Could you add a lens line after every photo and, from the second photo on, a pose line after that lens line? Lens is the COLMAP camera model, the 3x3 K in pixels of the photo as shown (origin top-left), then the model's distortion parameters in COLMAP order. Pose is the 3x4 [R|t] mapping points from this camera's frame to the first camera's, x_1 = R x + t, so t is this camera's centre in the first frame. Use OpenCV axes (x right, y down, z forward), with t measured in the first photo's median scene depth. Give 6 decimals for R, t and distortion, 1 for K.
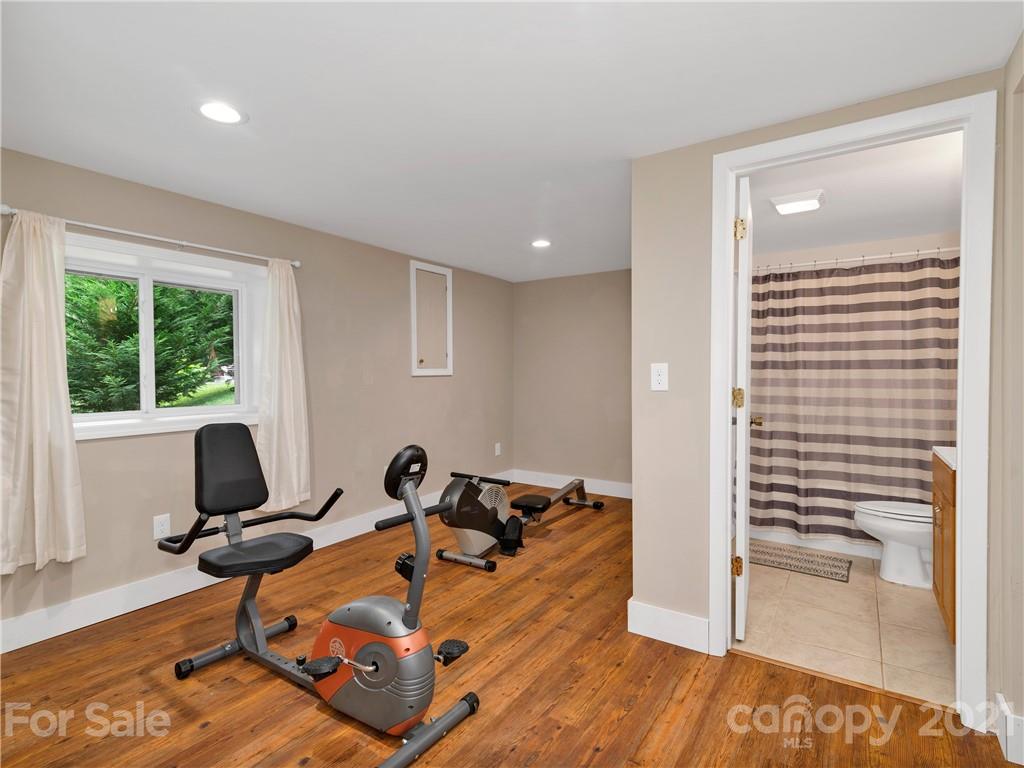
lens RADIAL K [[520.9, 0, 515.4], [0, 520.9, 382.8], [0, 0, 1]] dist [0.018075, -0.002361]
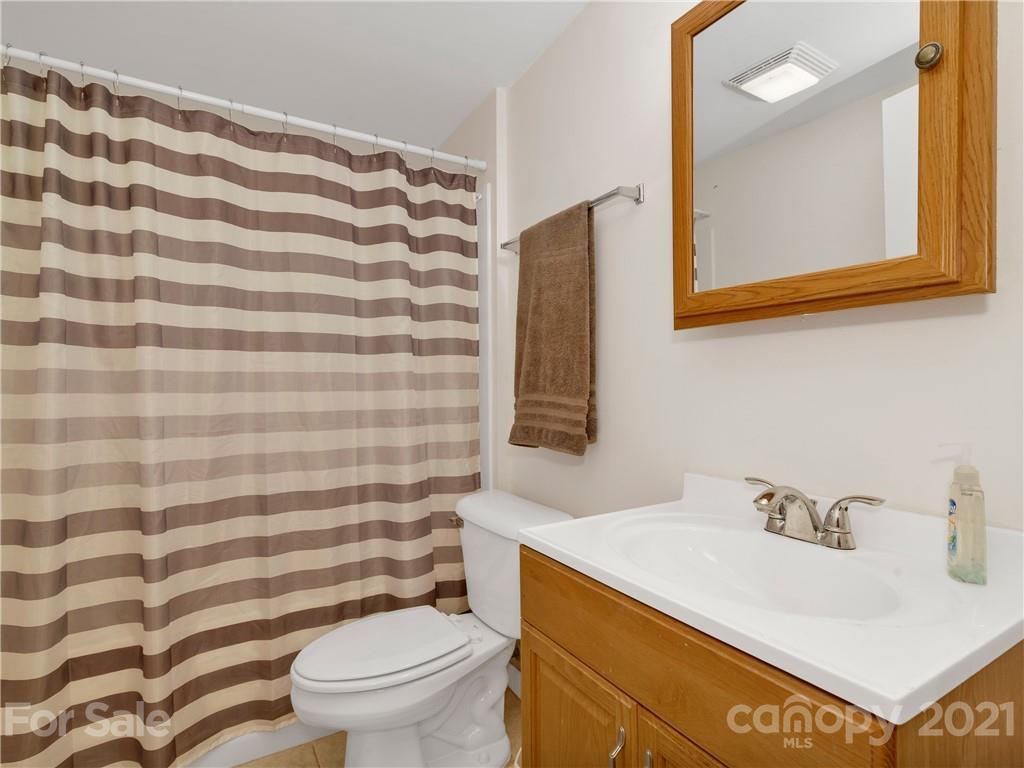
lens RADIAL K [[520.9, 0, 515.5], [0, 520.9, 385.2], [0, 0, 1]] dist [0.018075, -0.002361]
pose [[0.417686, -0.005951, 0.908572, 0.304814], [0.017938, 0.999838, -0.001698, 0.008618], [-0.908414, 0.017007, 0.417725, 0.592611]]
